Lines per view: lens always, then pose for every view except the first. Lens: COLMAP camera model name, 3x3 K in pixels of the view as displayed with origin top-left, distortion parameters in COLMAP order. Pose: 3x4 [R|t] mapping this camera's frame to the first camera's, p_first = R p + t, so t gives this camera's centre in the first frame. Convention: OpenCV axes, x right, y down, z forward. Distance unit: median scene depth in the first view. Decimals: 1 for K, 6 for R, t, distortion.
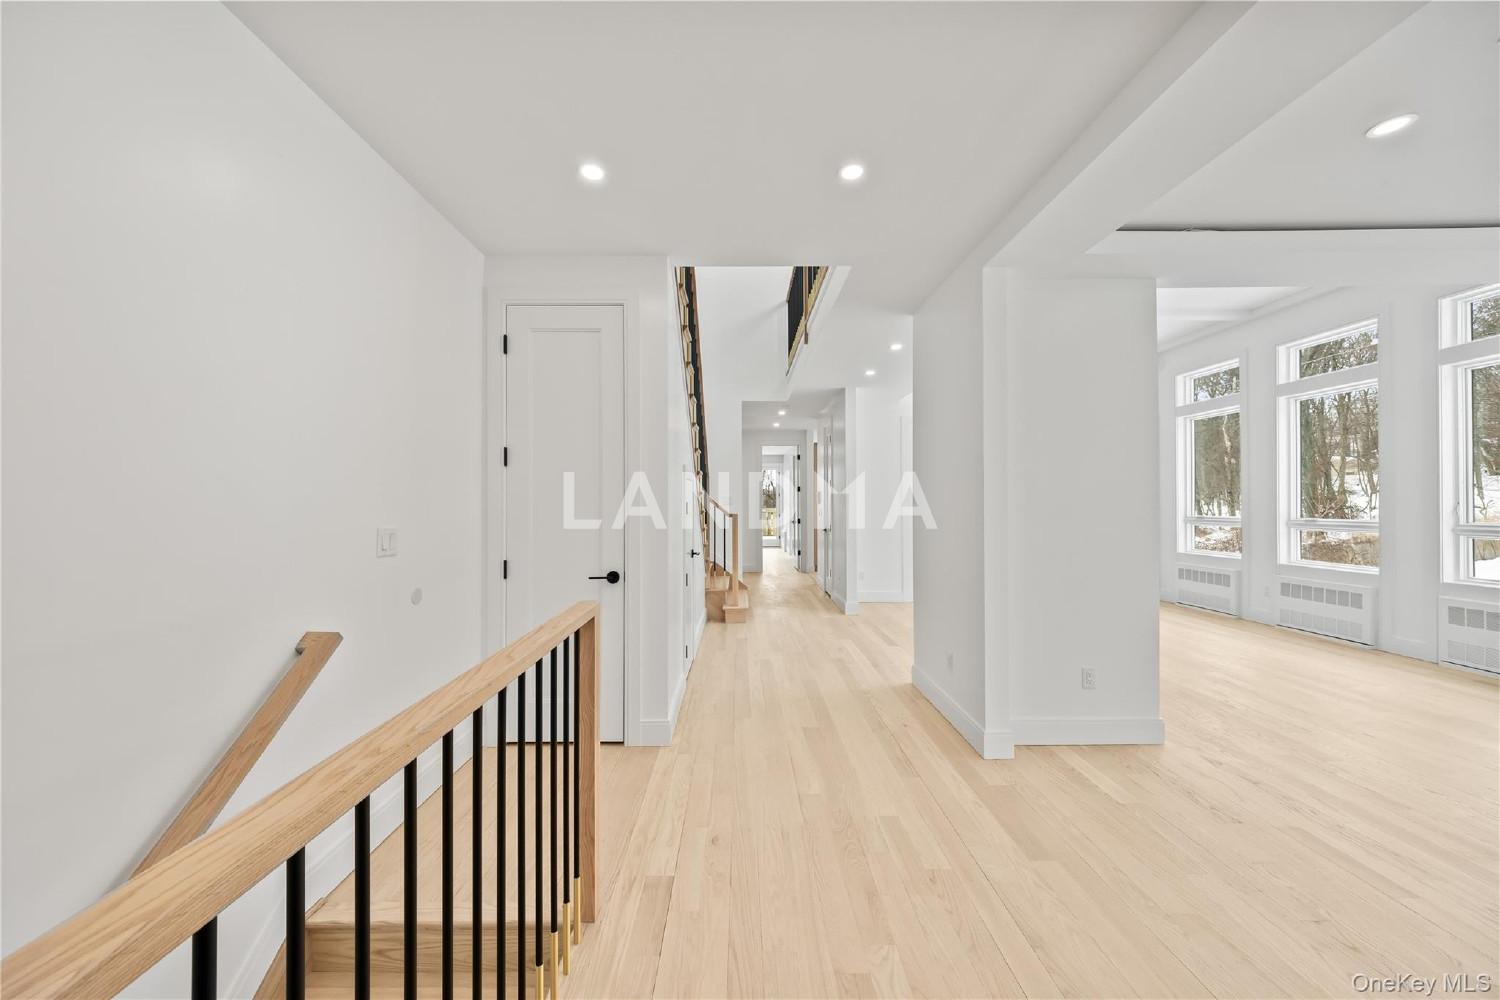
lens RADIAL K [[526.3, 0, 750.3], [0, 526.3, 499.6], [0, 0, 1]] dist [-0.000815, -0.000043]
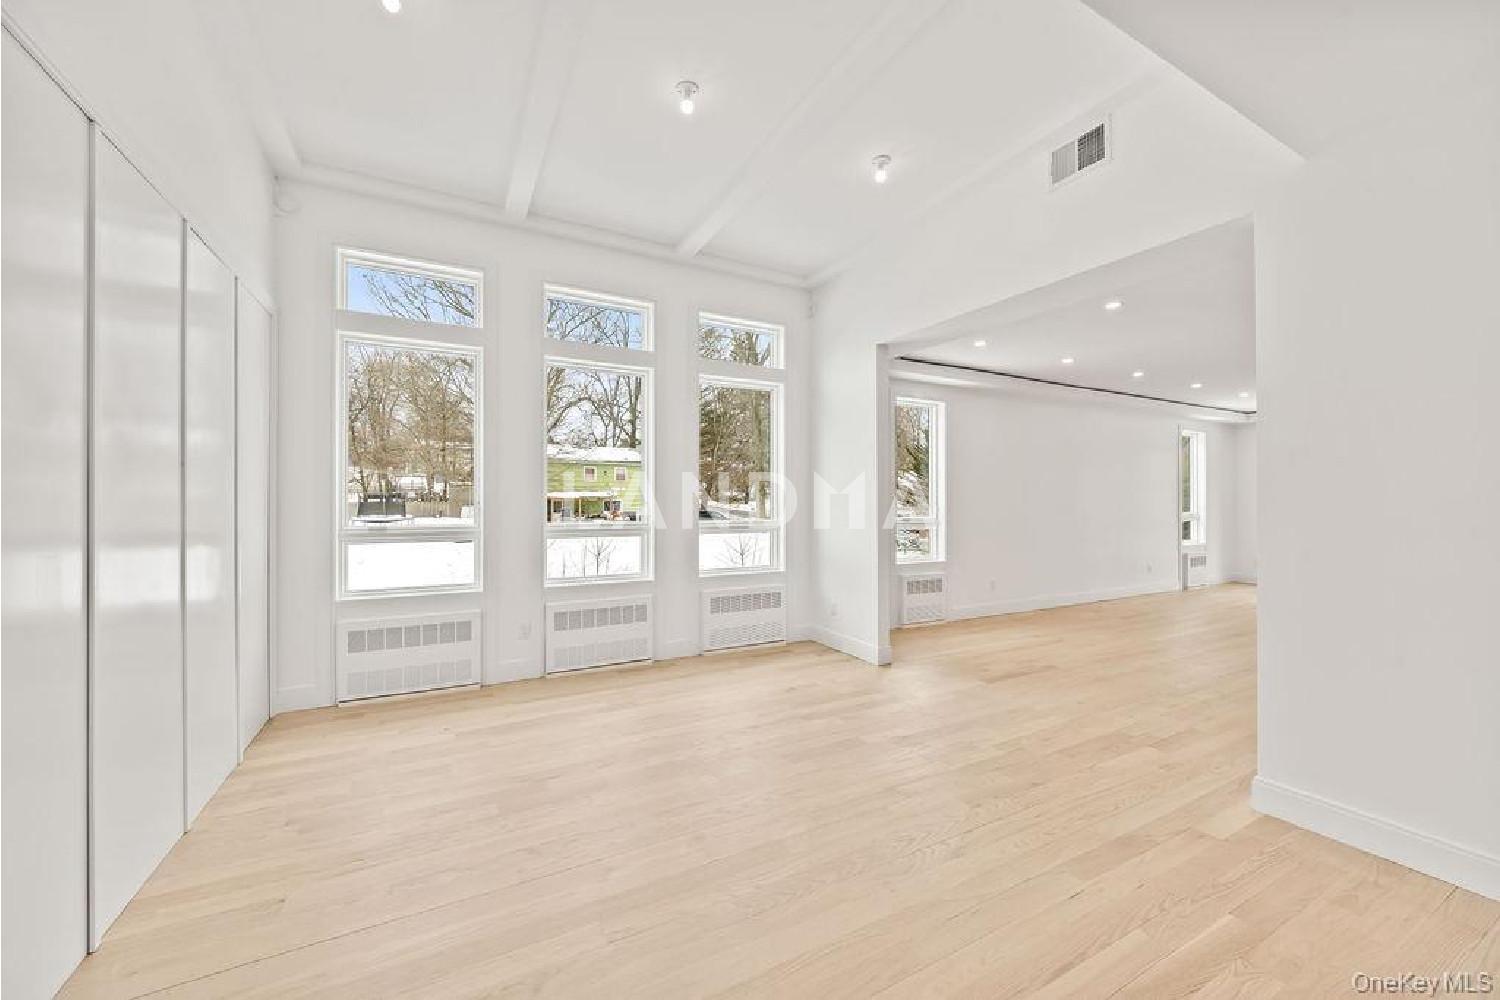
lens RADIAL K [[558.0, 0, 736.8], [0, 558.0, 507.3], [0, 0, 1]] dist [-0.014132, 0.000199]
pose [[-0.451280, -0.002630, 0.892379, 0.319078], [-0.001923, 0.999996, 0.001975, 0.017008], [-0.892380, -0.000824, -0.451283, 1.628550]]
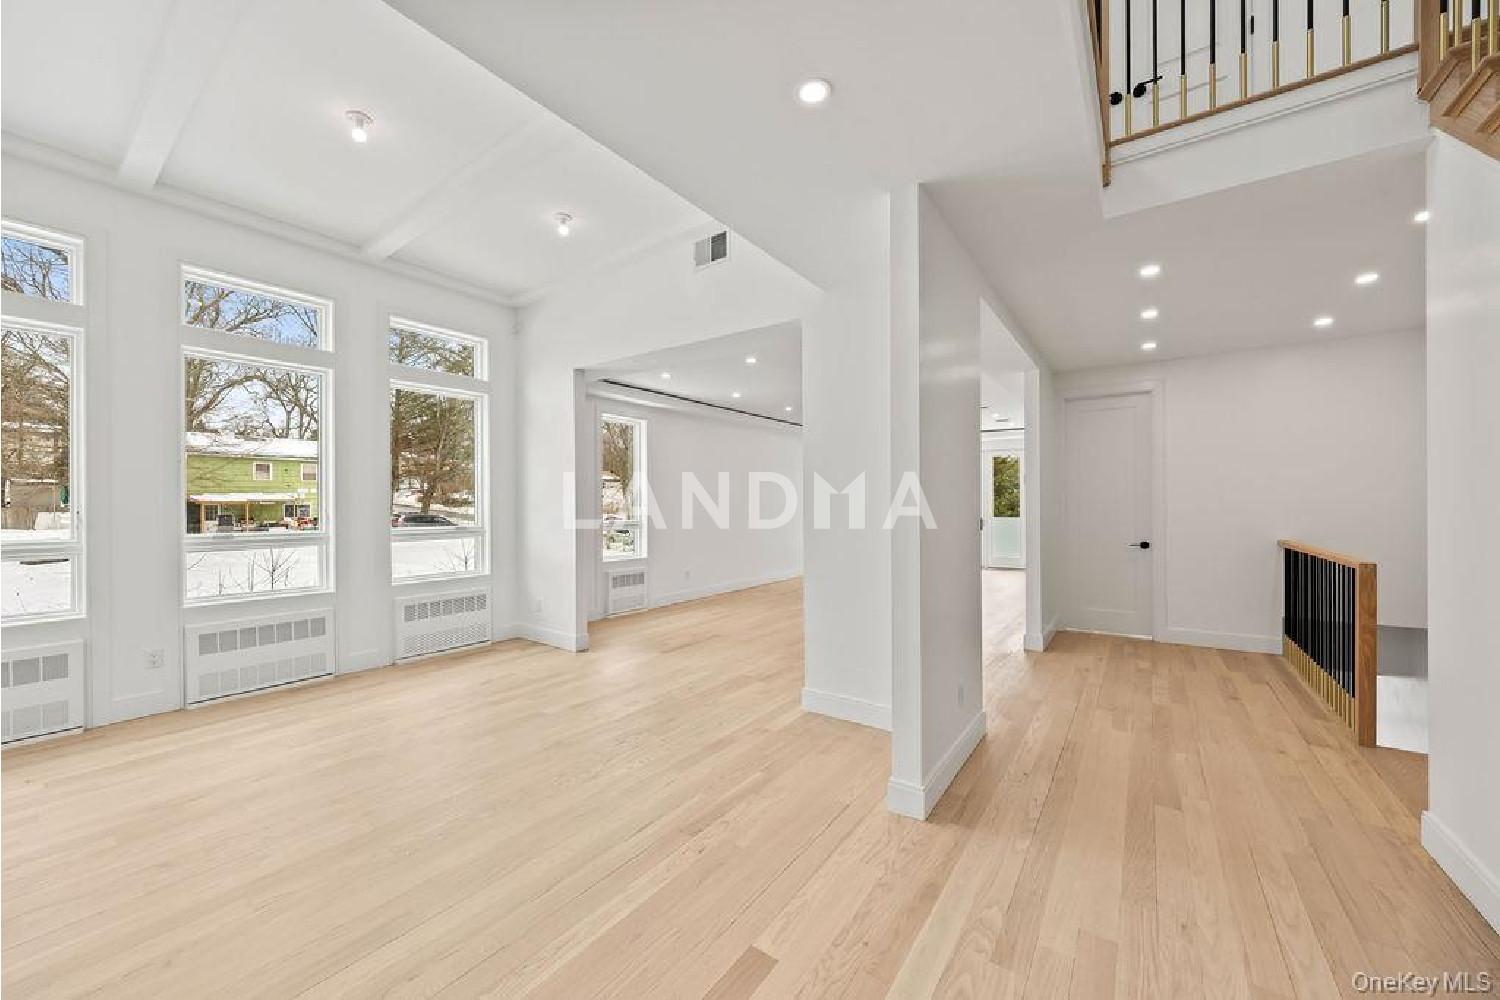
lens RADIAL K [[558.0, 0, 756.3], [0, 558.0, 507.3], [0, 0, 1]] dist [-0.014132, 0.000199]
pose [[-0.804461, 0.004417, 0.593988, 0.099094], [0.006329, 0.999979, 0.001136, 0.007513], [-0.593971, 0.004674, -0.804473, 1.647248]]
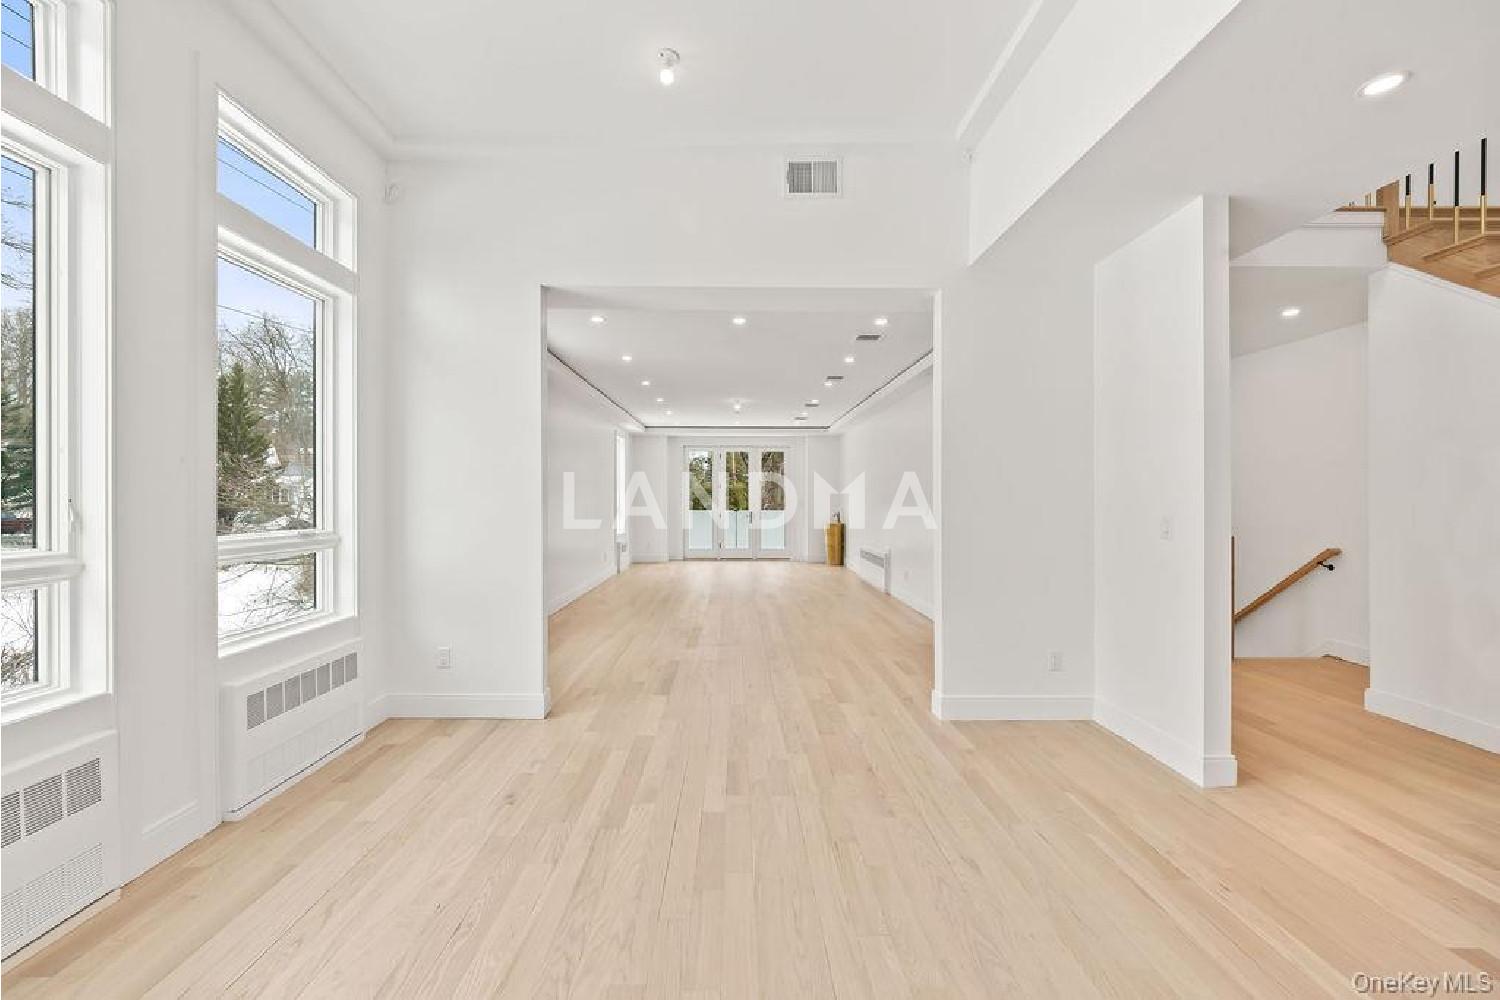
lens RADIAL K [[581.7, 0, 741.5], [0, 581.7, 503.7], [0, 0, 1]] dist [-0.008200, -0.000573]
pose [[-0.999980, 0.003397, 0.005278, 0.921008], [0.003420, 0.999984, 0.004493, 0.012807], [-0.005262, 0.004511, -0.999976, 1.739014]]
